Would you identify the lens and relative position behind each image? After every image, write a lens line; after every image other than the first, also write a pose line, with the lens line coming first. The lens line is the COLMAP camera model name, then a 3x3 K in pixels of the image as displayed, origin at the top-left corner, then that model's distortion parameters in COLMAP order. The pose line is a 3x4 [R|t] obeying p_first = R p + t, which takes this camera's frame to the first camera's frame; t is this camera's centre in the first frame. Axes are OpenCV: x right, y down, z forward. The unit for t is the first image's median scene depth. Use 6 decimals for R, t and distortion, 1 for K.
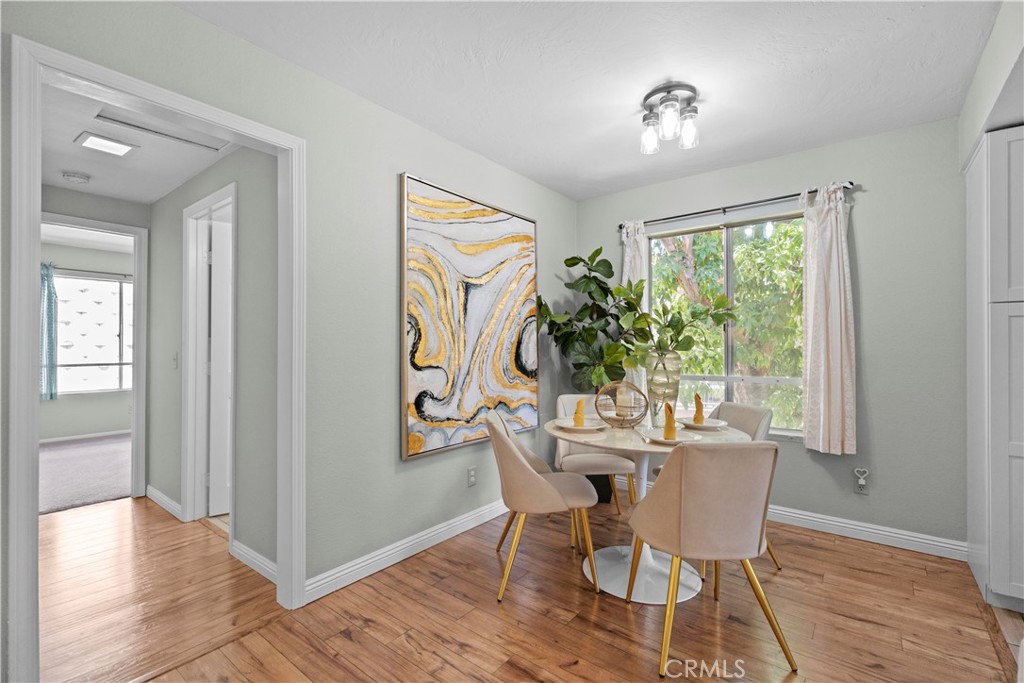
lens RADIAL K [[457.5, 0, 512.0], [0, 457.5, 341.5], [0, 0, 1]] dist [-0.001064, -0.000077]
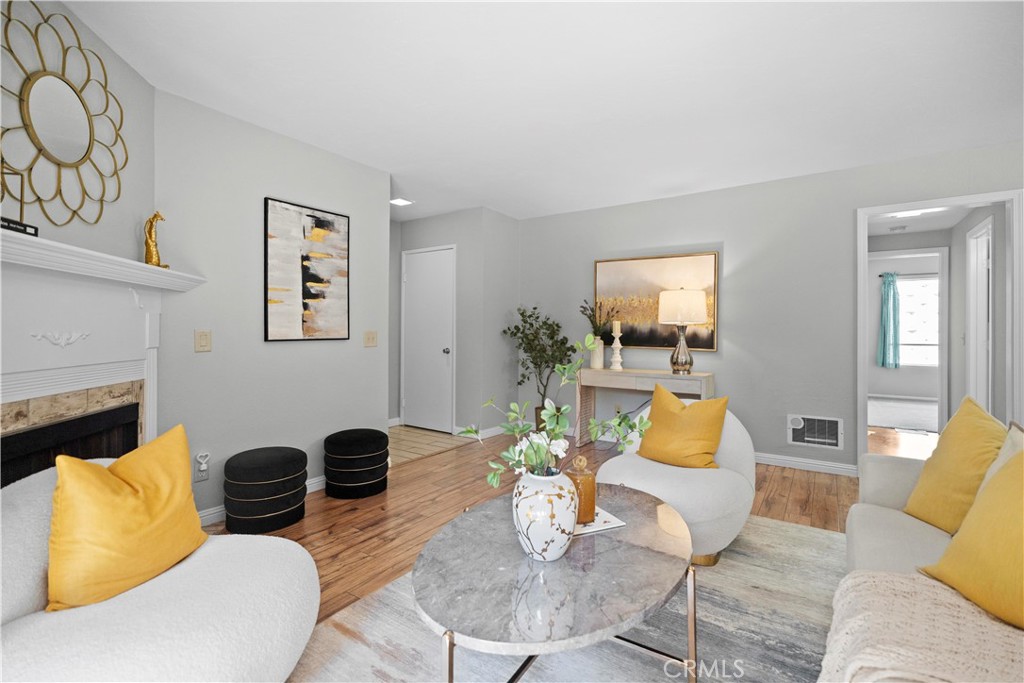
lens RADIAL K [[469.2, 0, 511.3], [0, 469.2, 329.0], [0, 0, 1]] dist [0.000112, 0.000117]
pose [[0.070895, -0.002796, -0.997480, 0.416181], [0.003685, 0.999990, -0.002542, 0.005426], [0.997477, -0.003496, 0.070905, -0.338441]]
